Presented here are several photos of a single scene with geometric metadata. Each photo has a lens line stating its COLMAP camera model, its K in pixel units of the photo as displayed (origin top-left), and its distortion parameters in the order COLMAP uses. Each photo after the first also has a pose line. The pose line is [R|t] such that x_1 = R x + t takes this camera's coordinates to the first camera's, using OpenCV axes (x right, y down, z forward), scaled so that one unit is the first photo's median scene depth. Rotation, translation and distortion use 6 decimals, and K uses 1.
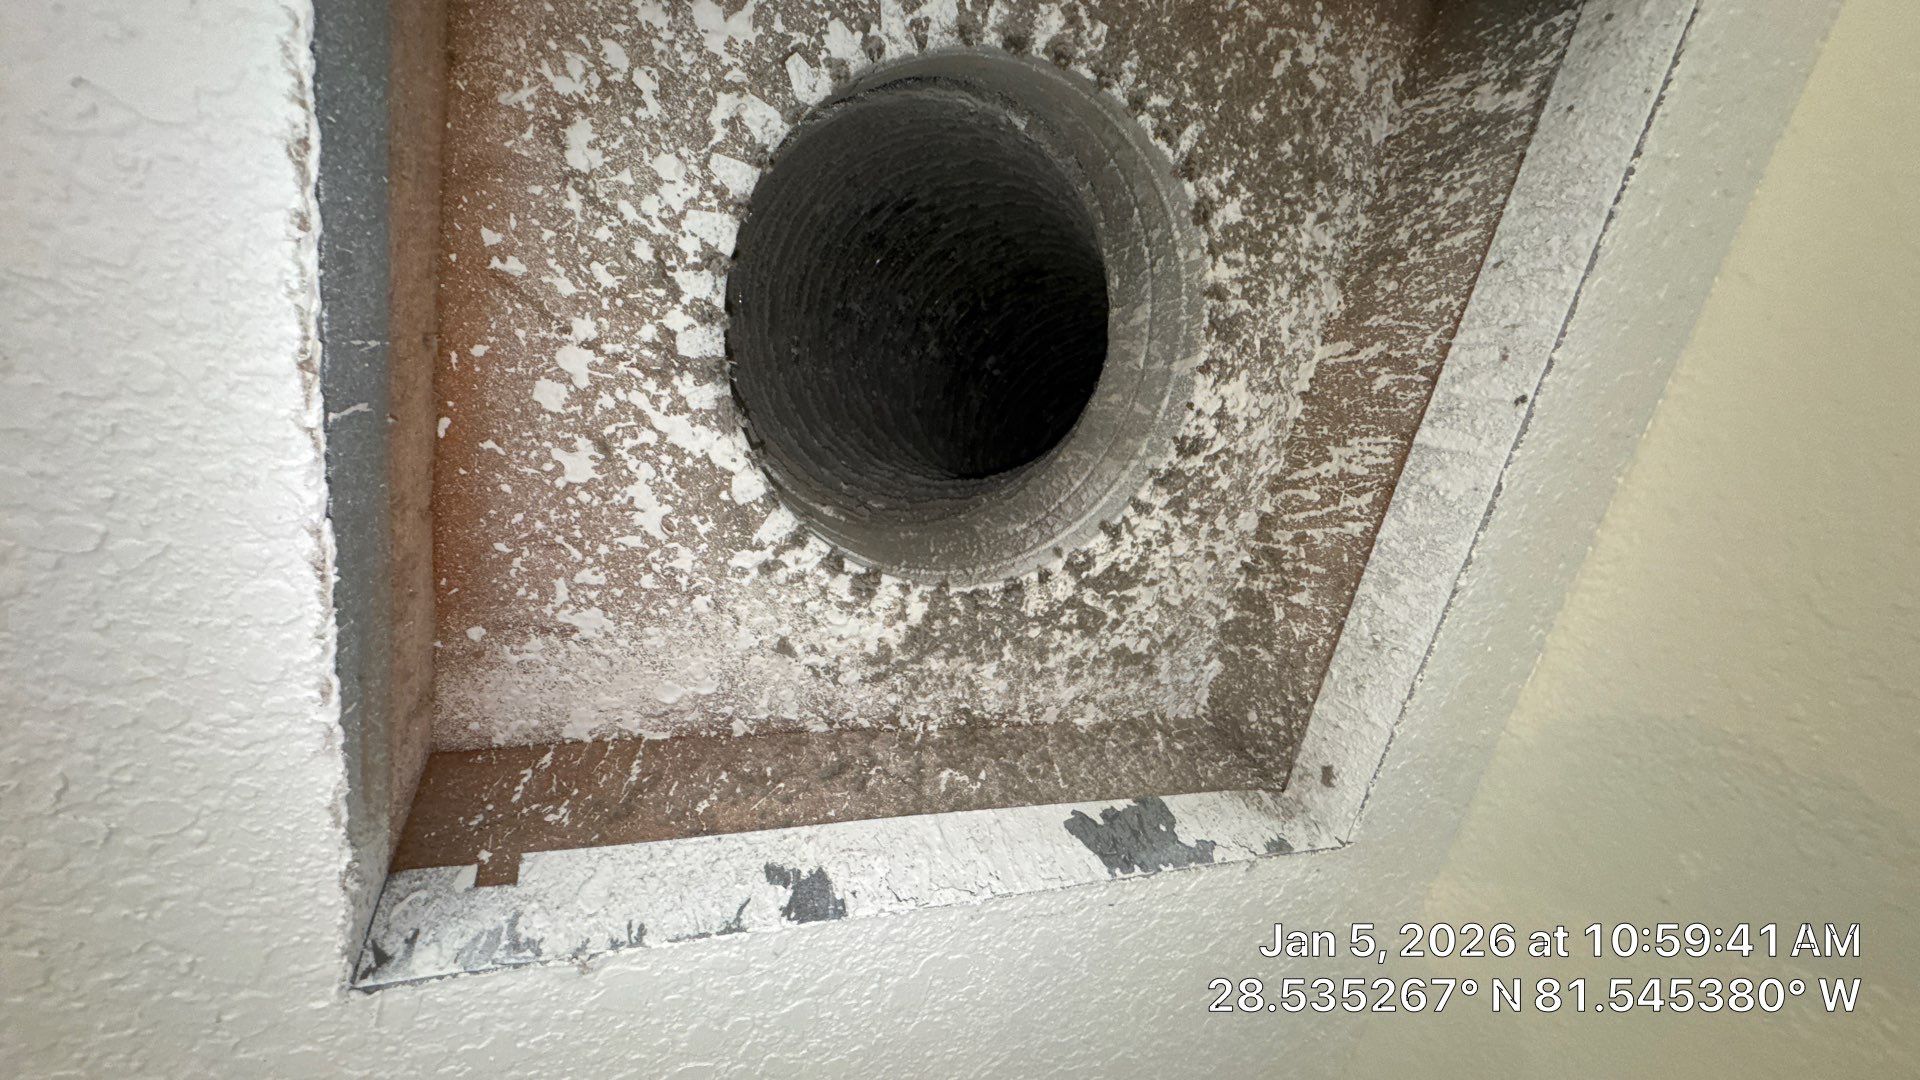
lens RADIAL K [[765.7, 0, 958.5], [0, 765.7, 539.3], [0, 0, 1]] dist [-0.002685, 0.000684]
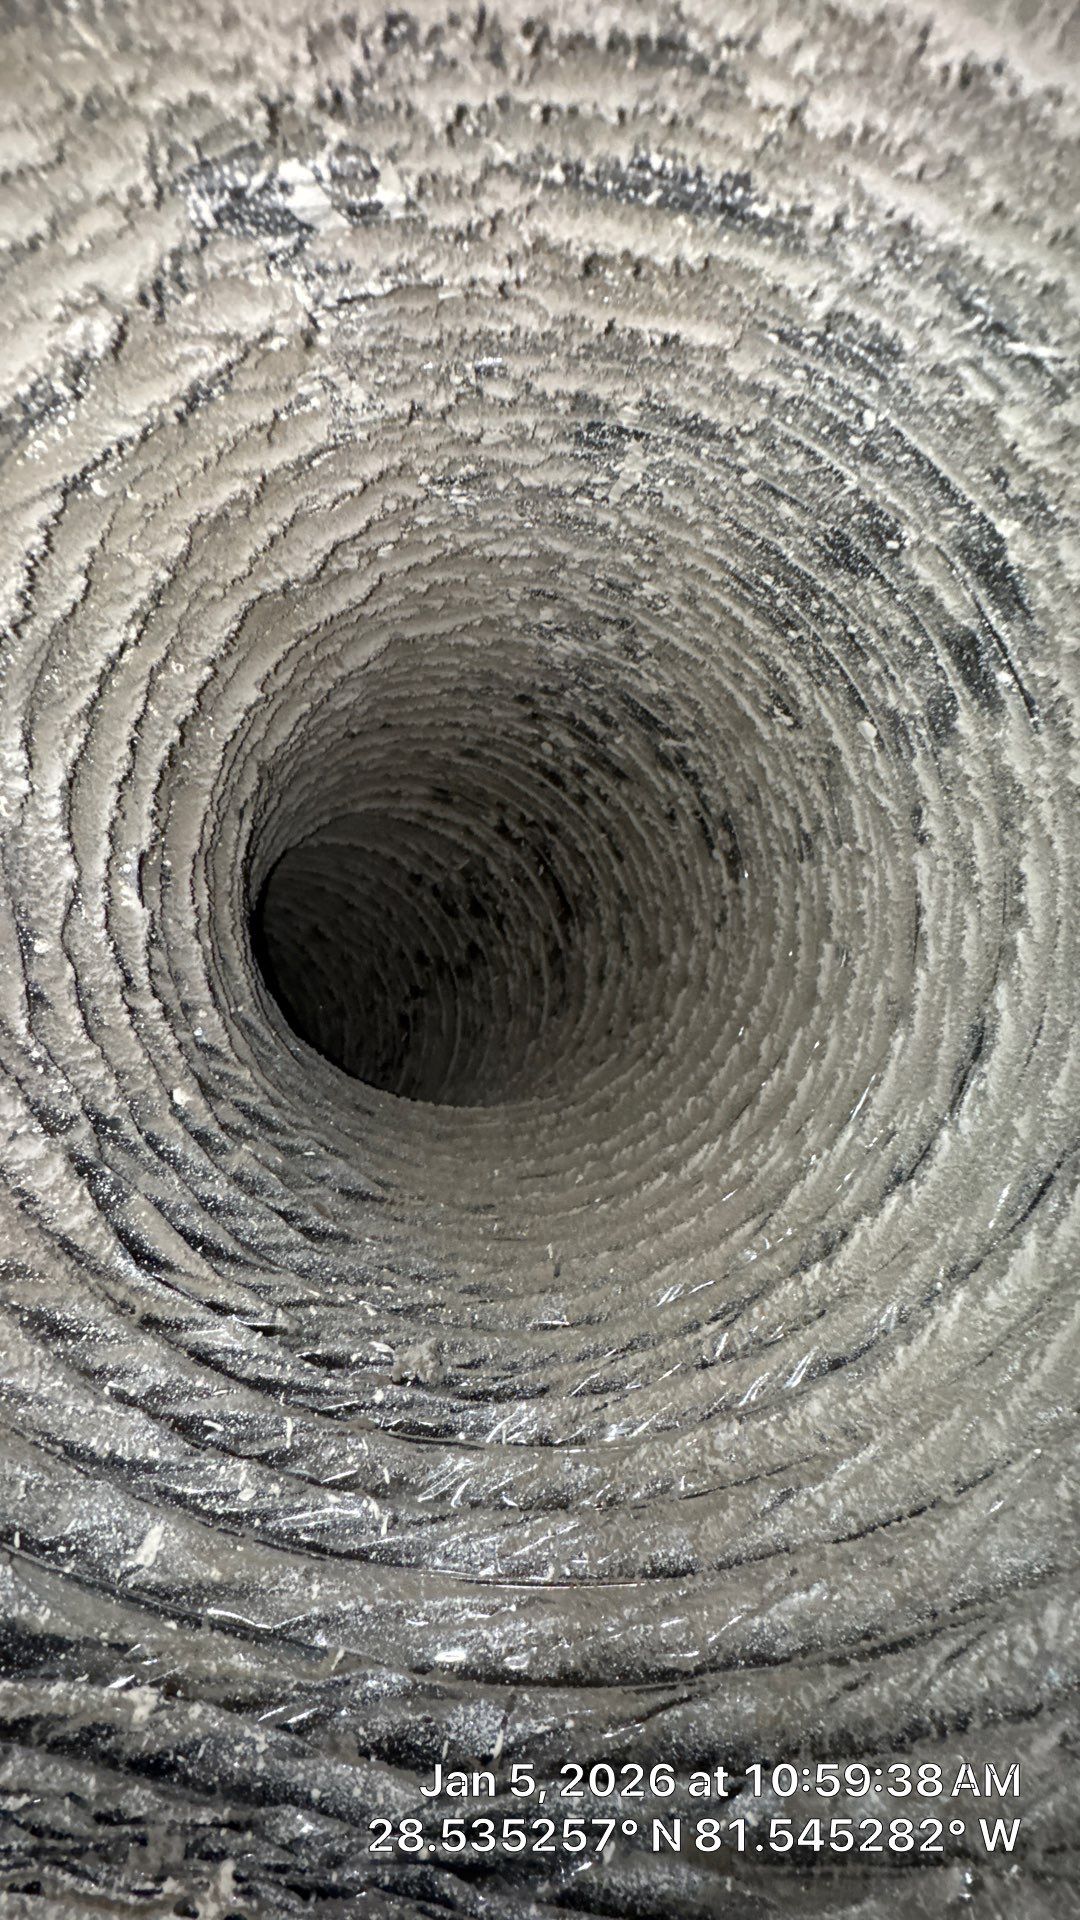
lens RADIAL K [[762.9, 0, 539.3], [0, 762.9, 979.8], [0, 0, 1]] dist [-0.000321, 0.000272]
pose [[0.121898, 0.830743, 0.543146, -0.300130], [-0.984489, 0.170771, -0.040245, -0.499408], [-0.126187, -0.529815, 0.838673, 1.470257]]
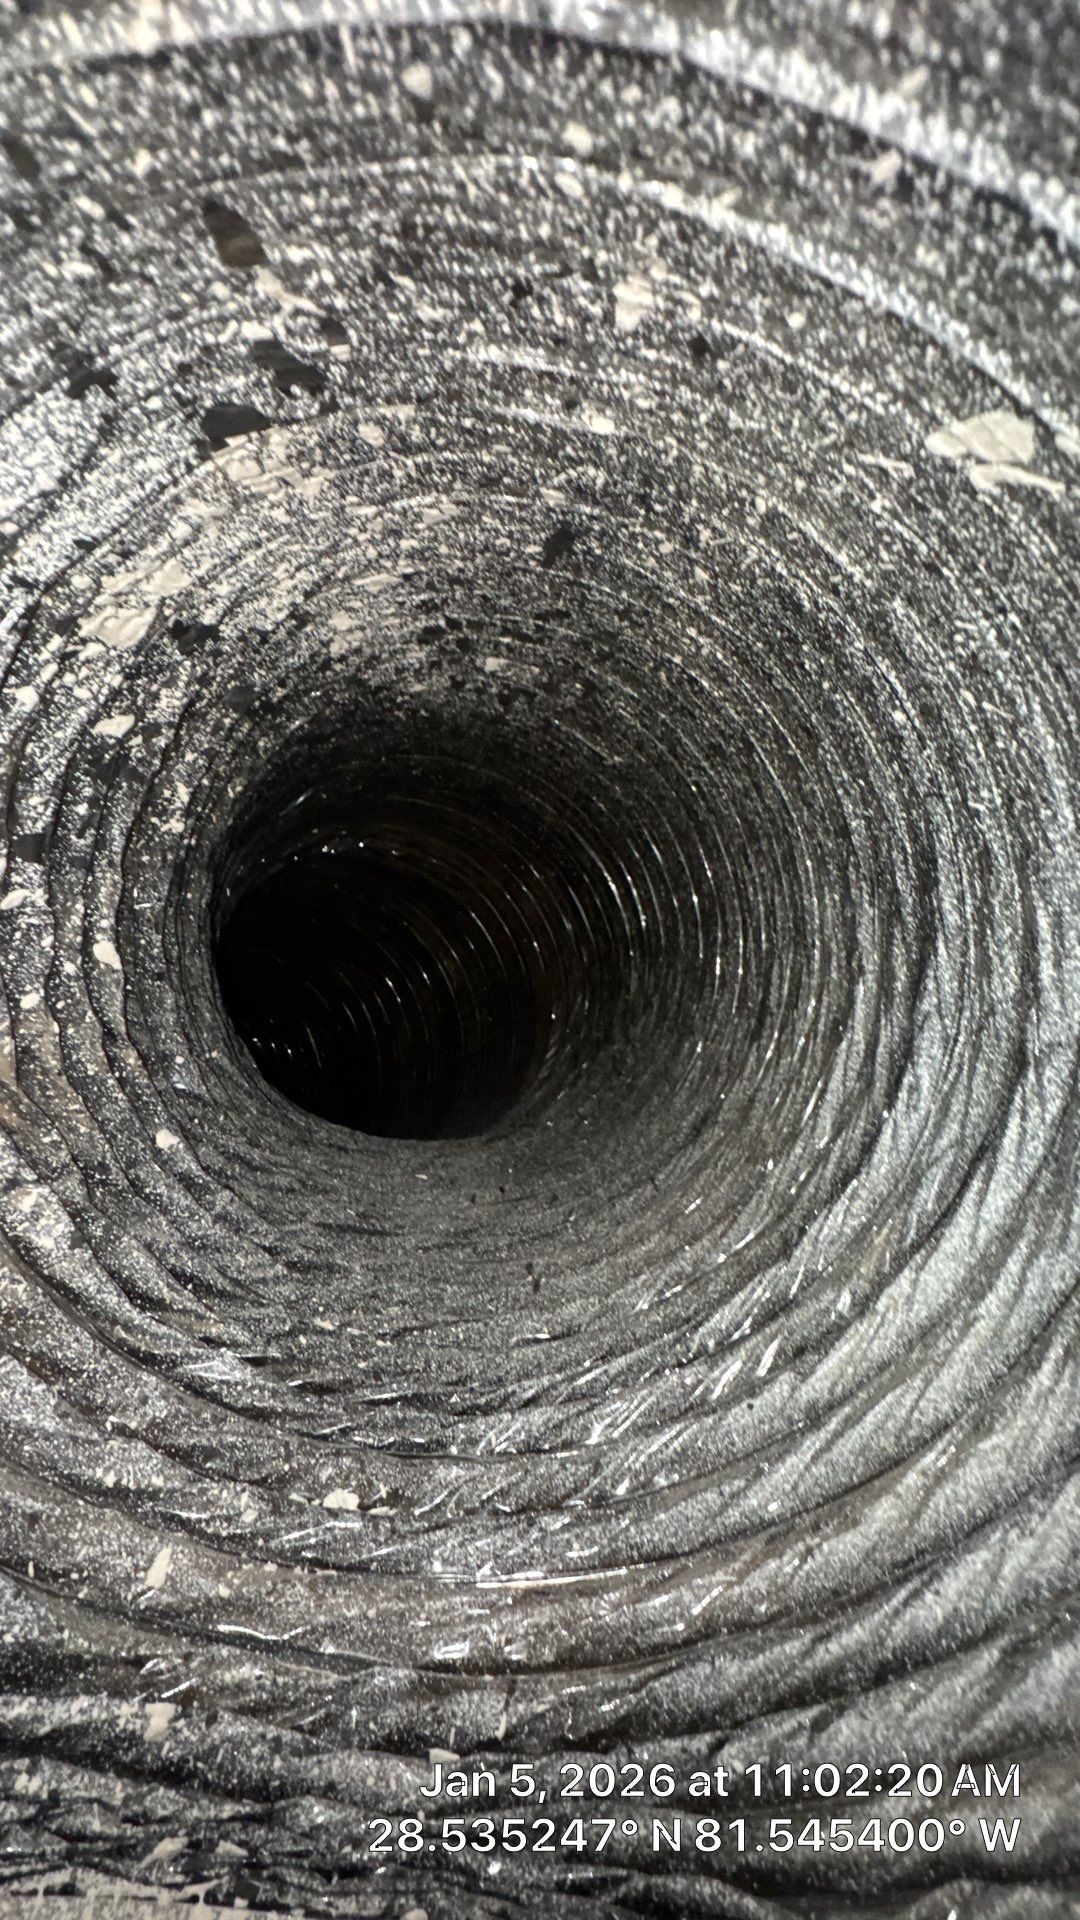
lens RADIAL K [[763.8, 0, 540.8], [0, 763.8, 985.5], [0, 0, 1]] dist [-0.002349, -0.000127]
pose [[0.145026, 0.843761, 0.516754, -0.320177], [-0.970611, 0.222695, -0.091218, -0.500087], [-0.192045, -0.488339, 0.851260, 1.425957]]
